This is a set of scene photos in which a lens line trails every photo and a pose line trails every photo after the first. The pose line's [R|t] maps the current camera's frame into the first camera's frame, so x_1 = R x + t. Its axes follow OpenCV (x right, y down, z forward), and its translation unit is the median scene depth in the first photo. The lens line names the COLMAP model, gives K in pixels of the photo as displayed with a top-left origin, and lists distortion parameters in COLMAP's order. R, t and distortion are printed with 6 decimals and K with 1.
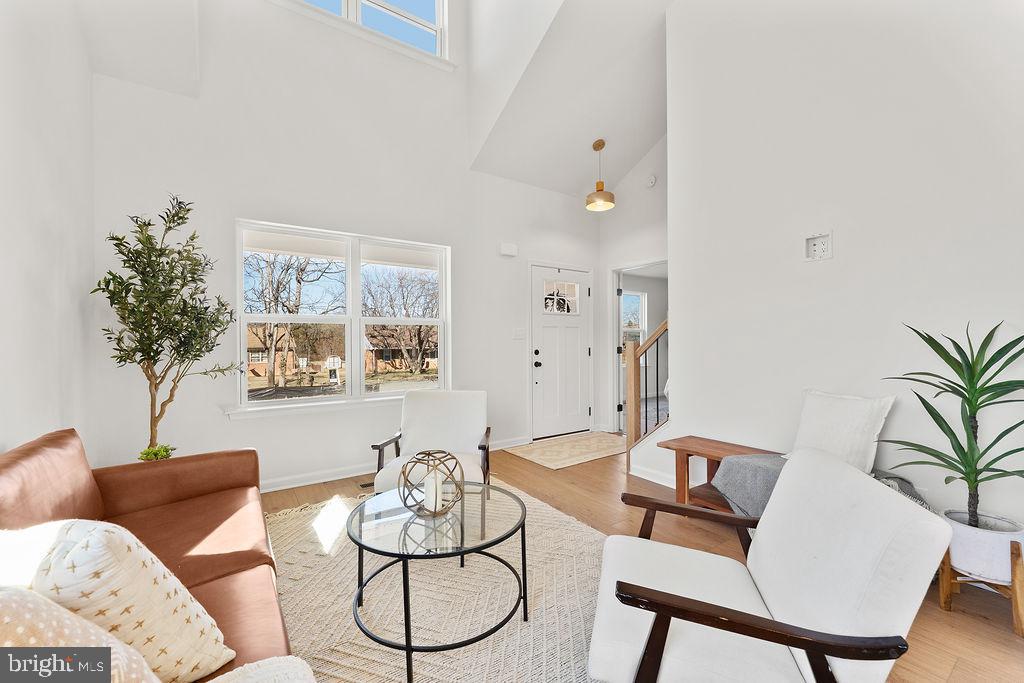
lens RADIAL K [[398.0, 0, 509.1], [0, 398.0, 343.9], [0, 0, 1]] dist [0.001720, -0.000096]
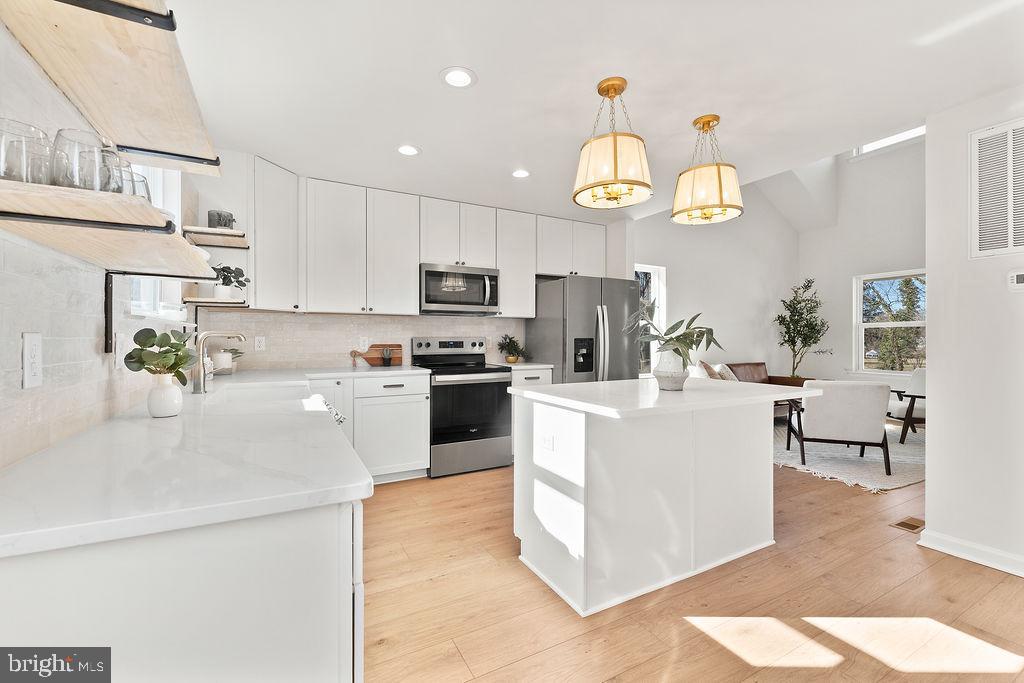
lens RADIAL K [[428.0, 0, 509.5], [0, 428.0, 340.5], [0, 0, 1]] dist [-0.001439, -0.000195]
pose [[-0.086180, 0.009812, -0.996231, 1.626827], [-0.006192, 0.999927, 0.010384, -0.004543], [0.996260, 0.007063, -0.086113, -0.494305]]
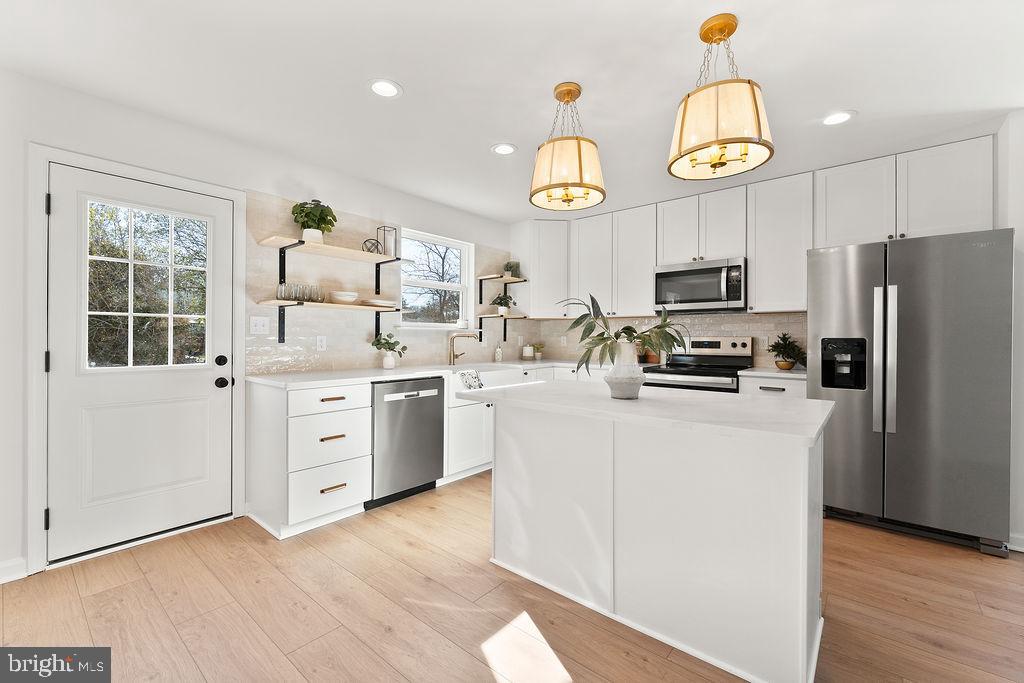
lens RADIAL K [[429.6, 0, 515.4], [0, 429.6, 337.9], [0, 0, 1]] dist [0.000711, -0.000055]
pose [[-0.957374, 0.001383, -0.288849, 1.219762], [-0.000902, 0.999969, 0.007778, -0.006224], [0.288851, 0.007707, -0.957343, 0.248232]]
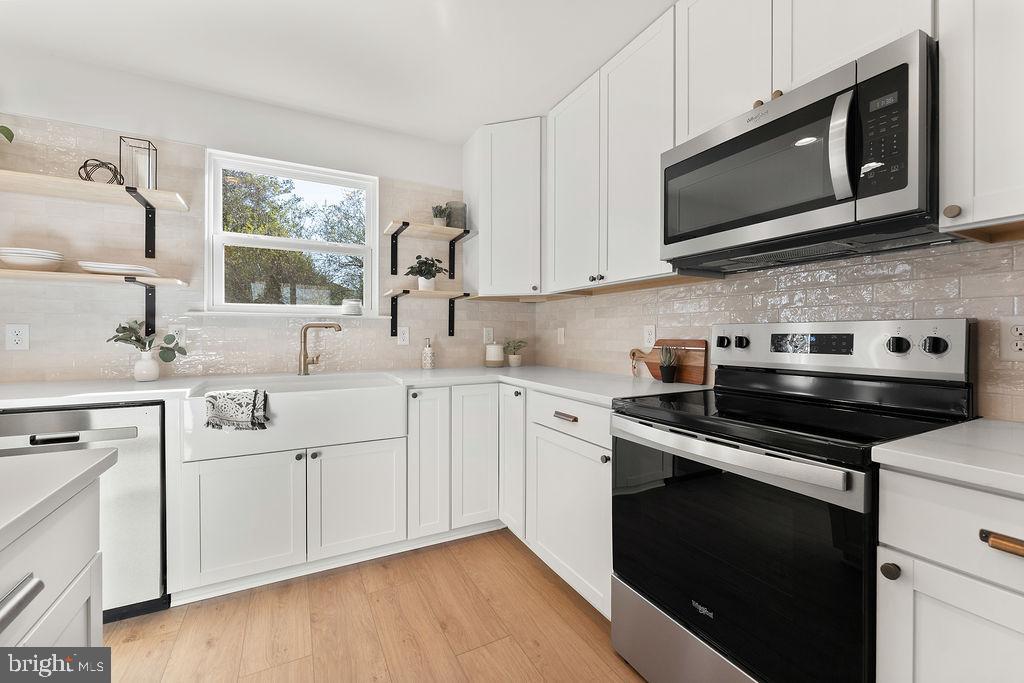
lens RADIAL K [[420.9, 0, 515.7], [0, 420.9, 336.5], [0, 0, 1]] dist [-0.000138, -0.000192]
pose [[-0.995848, 0.002580, 0.090998, 0.601321], [0.003541, 0.999940, 0.010400, 0.009777], [-0.090966, 0.010679, -0.995797, -0.310979]]
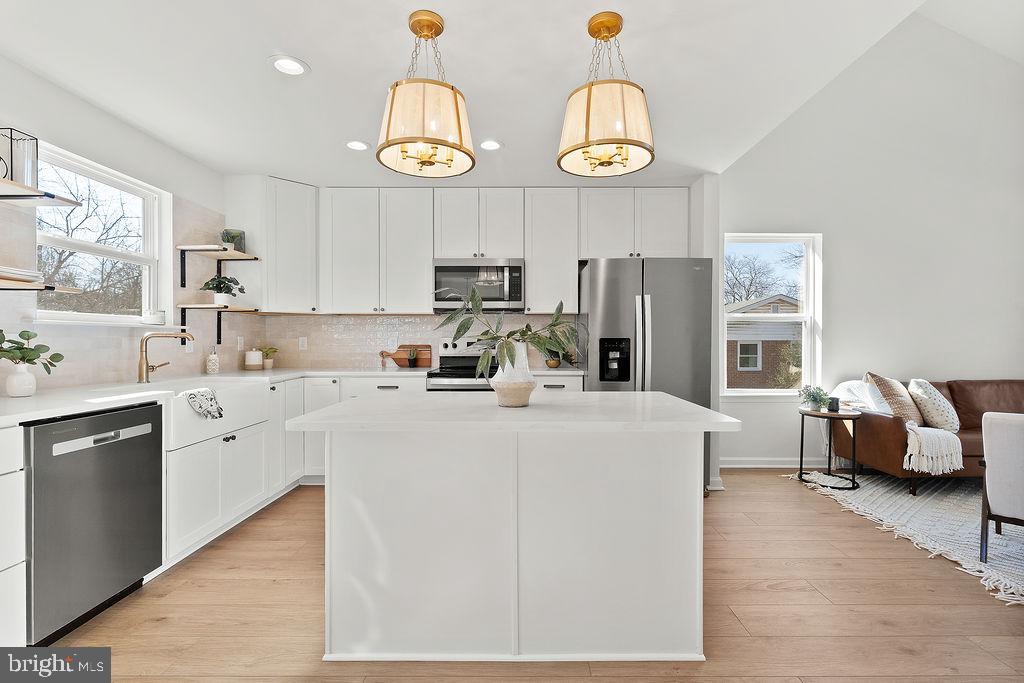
lens RADIAL K [[478.8, 0, 525.0], [0, 478.8, 344.5], [0, 0, 1]] dist [0.000402, -0.000467]
pose [[-0.546812, 0.012086, -0.837168, 1.383472], [-0.002477, 0.999868, 0.016052, -0.002072], [0.837252, 0.010851, -0.546710, 0.047222]]
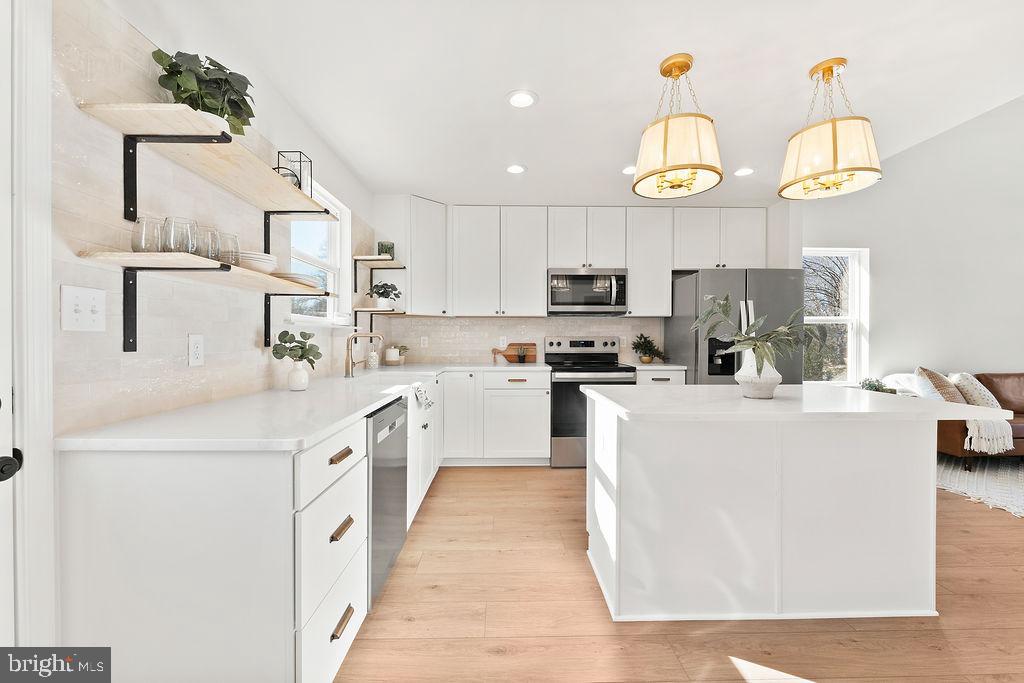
lens RADIAL K [[415.9, 0, 512.8], [0, 415.9, 341.7], [0, 0, 1]] dist [-0.000203, -0.000227]
pose [[-0.526659, 0.011616, -0.849997, 1.582839], [-0.003504, 0.999868, 0.015836, -0.004631], [0.850070, 0.011319, -0.526549, -0.272208]]
